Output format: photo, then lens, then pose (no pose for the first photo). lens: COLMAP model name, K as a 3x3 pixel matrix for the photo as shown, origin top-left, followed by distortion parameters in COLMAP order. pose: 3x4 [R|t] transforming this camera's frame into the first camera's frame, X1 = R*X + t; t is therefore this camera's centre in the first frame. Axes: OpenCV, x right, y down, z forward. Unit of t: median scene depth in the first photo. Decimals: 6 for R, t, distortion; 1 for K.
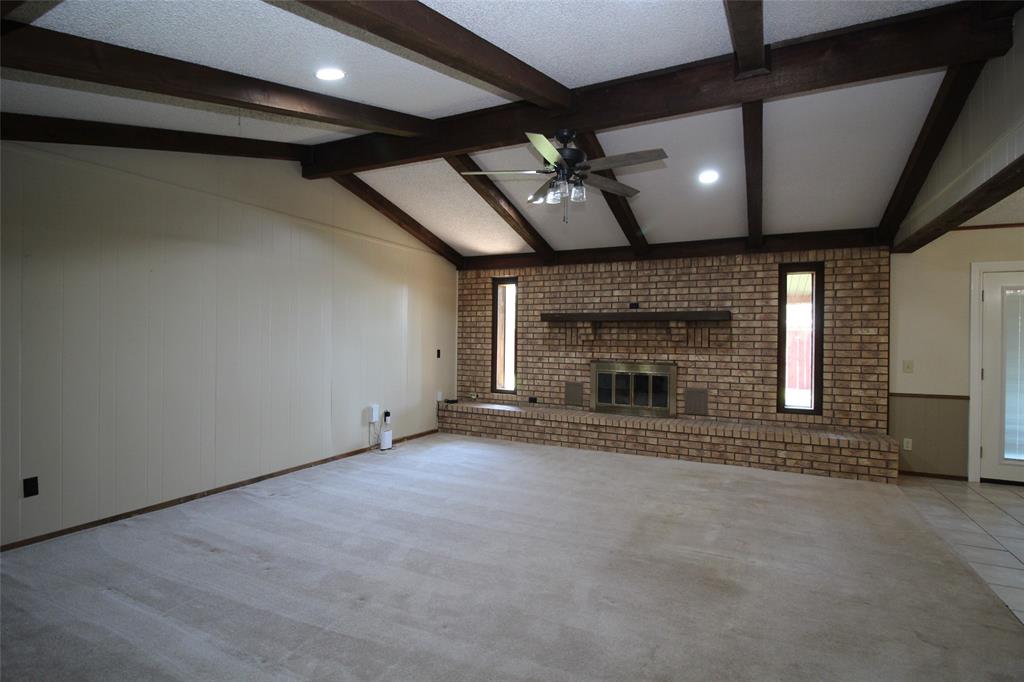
lens RADIAL K [[495.8, 0, 512.0], [0, 495.8, 341.0], [0, 0, 1]] dist [0.001361, -0.014181]
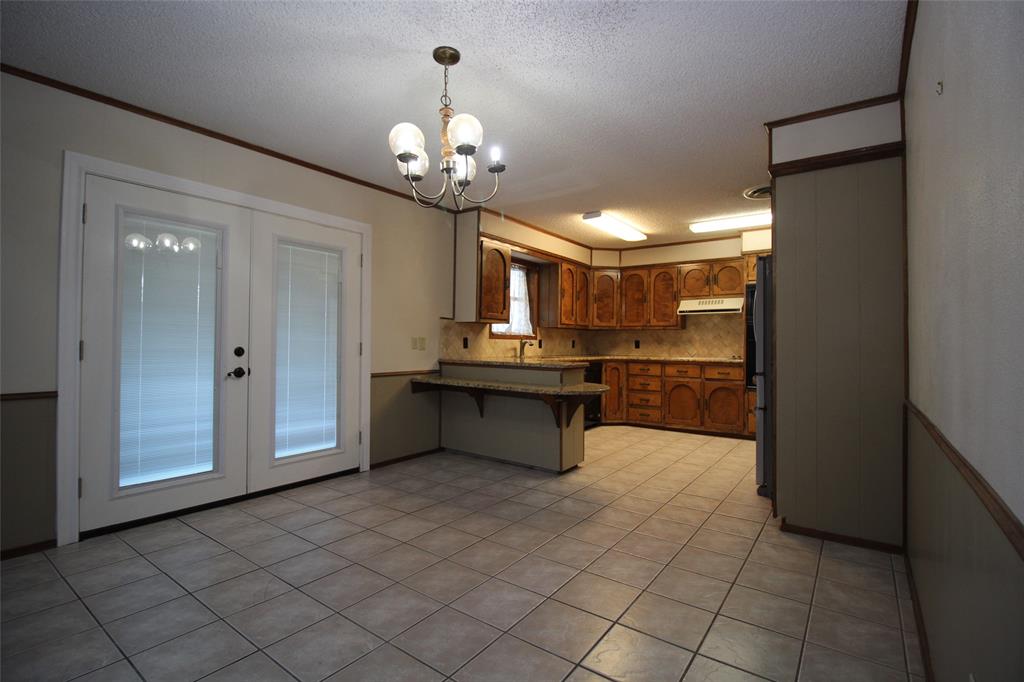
lens RADIAL K [[475.0, 0, 514.1], [0, 475.0, 337.8], [0, 0, 1]] dist [0.000448, -0.012778]
pose [[0.160010, 0.000252, 0.987115, 0.400076], [-0.003054, 0.999995, 0.000240, 0.041516], [-0.987111, -0.003053, 0.160010, 0.332967]]
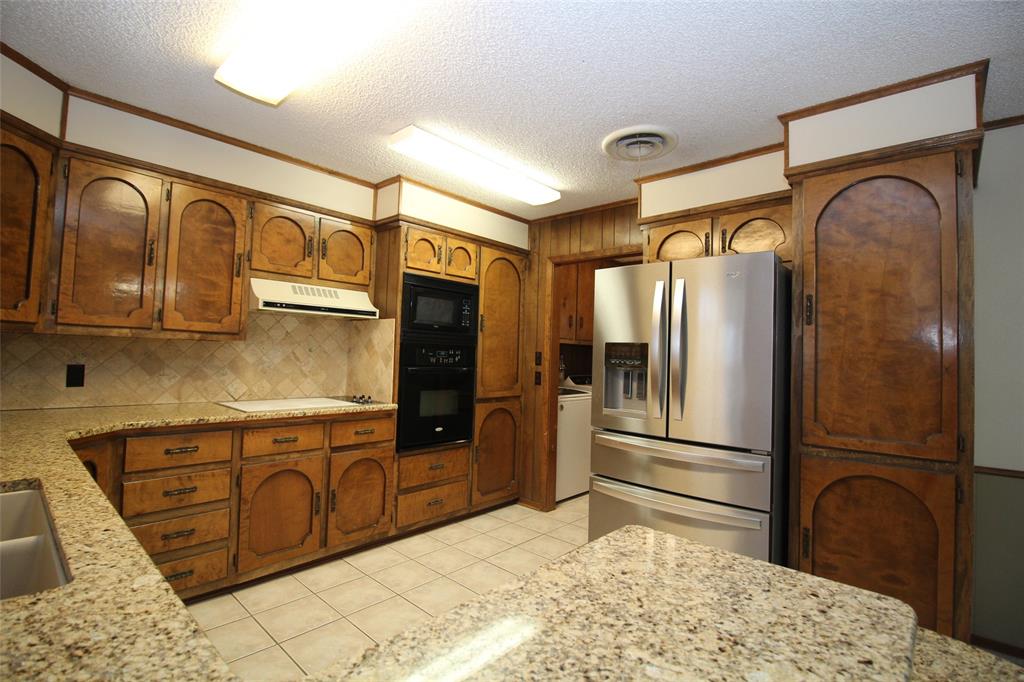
lens RADIAL K [[475.0, 0, 514.1], [0, 475.0, 337.8], [0, 0, 1]] dist [0.000448, -0.012778]
pose [[-0.962637, -0.033889, 0.268667, 1.135575], [-0.042826, 0.998705, -0.027471, 0.018695], [-0.267389, -0.037950, -0.962841, 0.517652]]
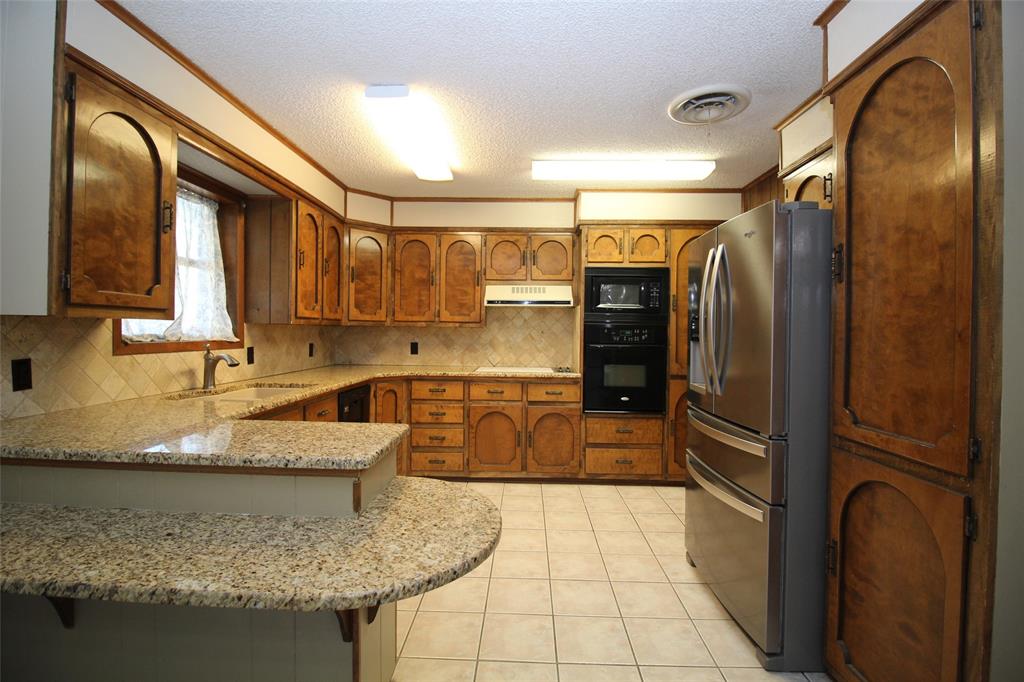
lens RADIAL K [[475.0, 0, 514.1], [0, 475.0, 337.8], [0, 0, 1]] dist [0.000448, -0.012778]
pose [[-0.423531, -0.029873, 0.905389, 0.840523], [-0.012060, 0.999553, 0.027339, 0.016569], [-0.905802, 0.000660, -0.423702, 0.402128]]
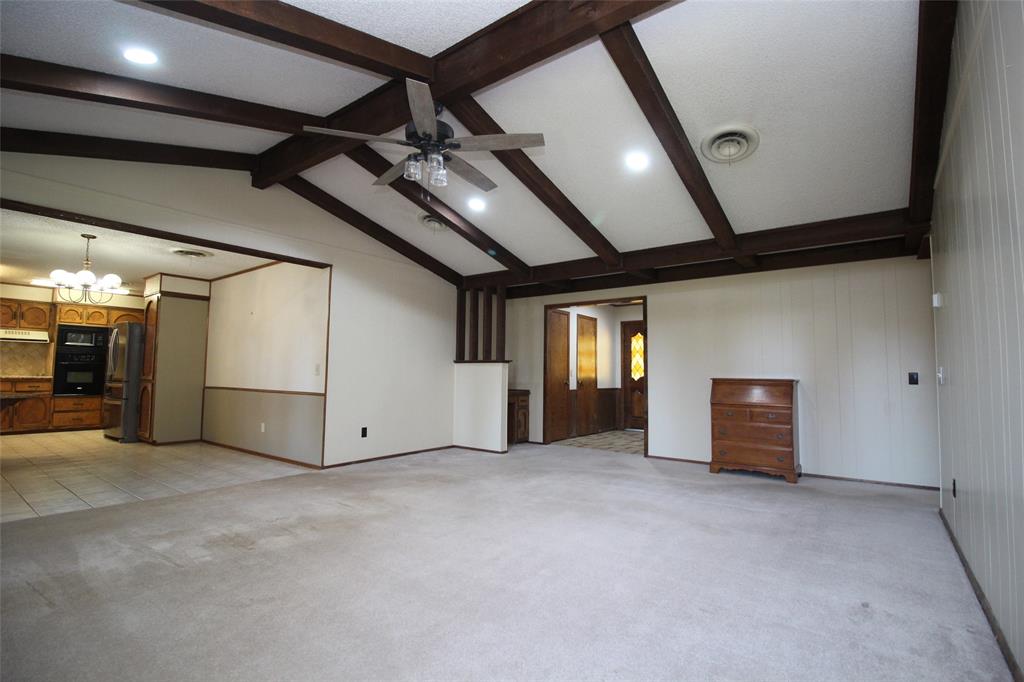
lens RADIAL K [[475.0, 0, 514.1], [0, 475.0, 337.8], [0, 0, 1]] dist [0.000448, -0.012778]
pose [[-0.983679, -0.010053, 0.179650, -0.127970], [-0.022422, 0.997504, -0.066955, 0.034601], [-0.178529, -0.069890, -0.981449, 1.119204]]
